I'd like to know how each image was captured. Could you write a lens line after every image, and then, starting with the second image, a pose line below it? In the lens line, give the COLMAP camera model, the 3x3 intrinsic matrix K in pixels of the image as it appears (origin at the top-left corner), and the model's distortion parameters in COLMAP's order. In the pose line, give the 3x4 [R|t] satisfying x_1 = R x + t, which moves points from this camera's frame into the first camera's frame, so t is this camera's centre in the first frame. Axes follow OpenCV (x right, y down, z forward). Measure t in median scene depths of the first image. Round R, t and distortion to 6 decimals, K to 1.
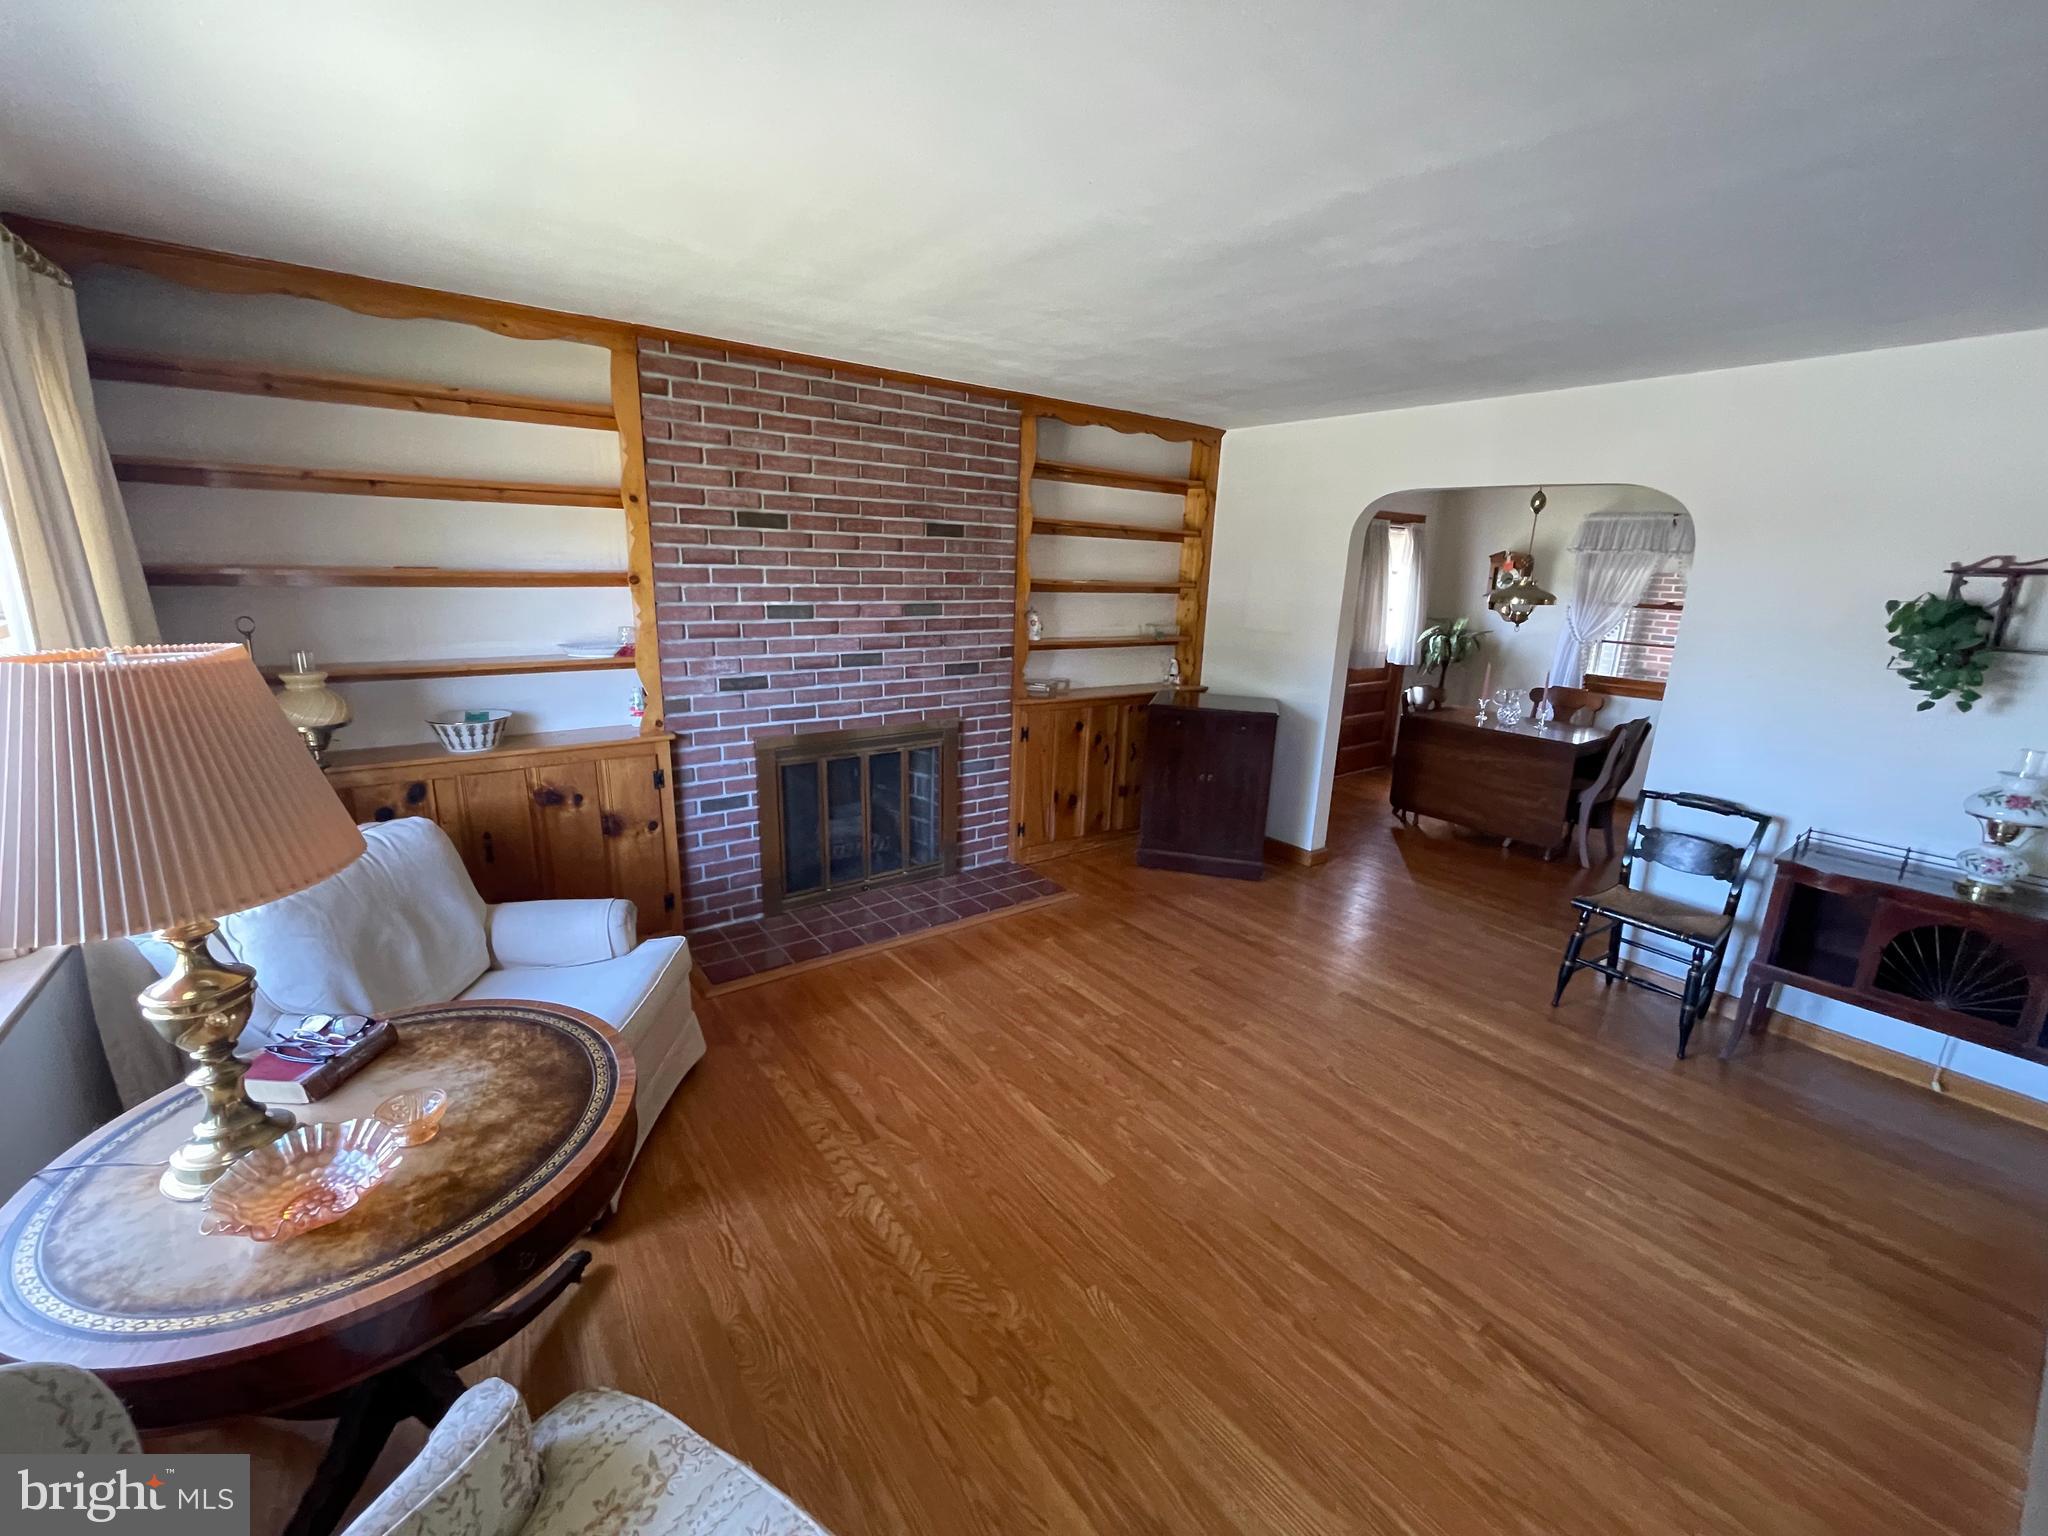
lens RADIAL K [[822.2, 0, 1021.5], [0, 822.2, 771.6], [0, 0, 1]] dist [-0.004570, 0.000940]
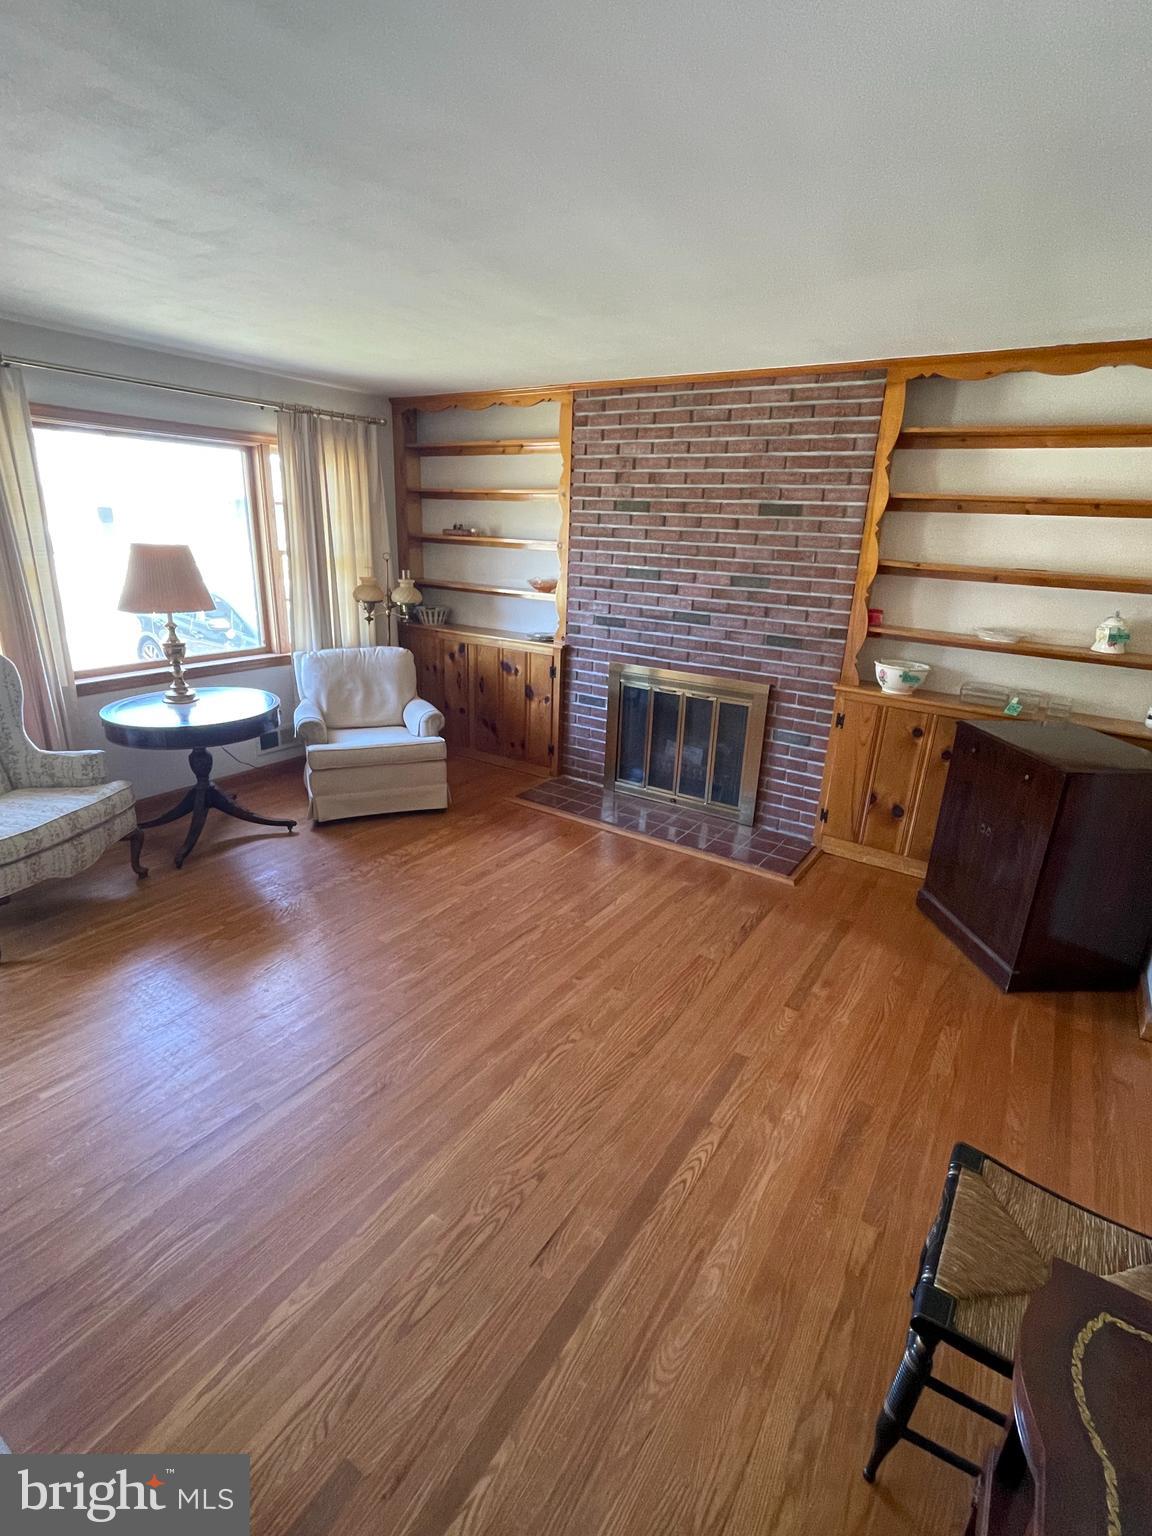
lens RADIAL K [[721.0, 0, 577.2], [0, 721.0, 771.9], [0, 0, 1]] dist [-0.000604, 0.000425]
pose [[0.345260, 0.288724, -0.892992, 0.795483], [-0.261711, 0.943378, 0.203829, -0.094620], [0.901279, 0.163331, 0.401272, 0.448307]]
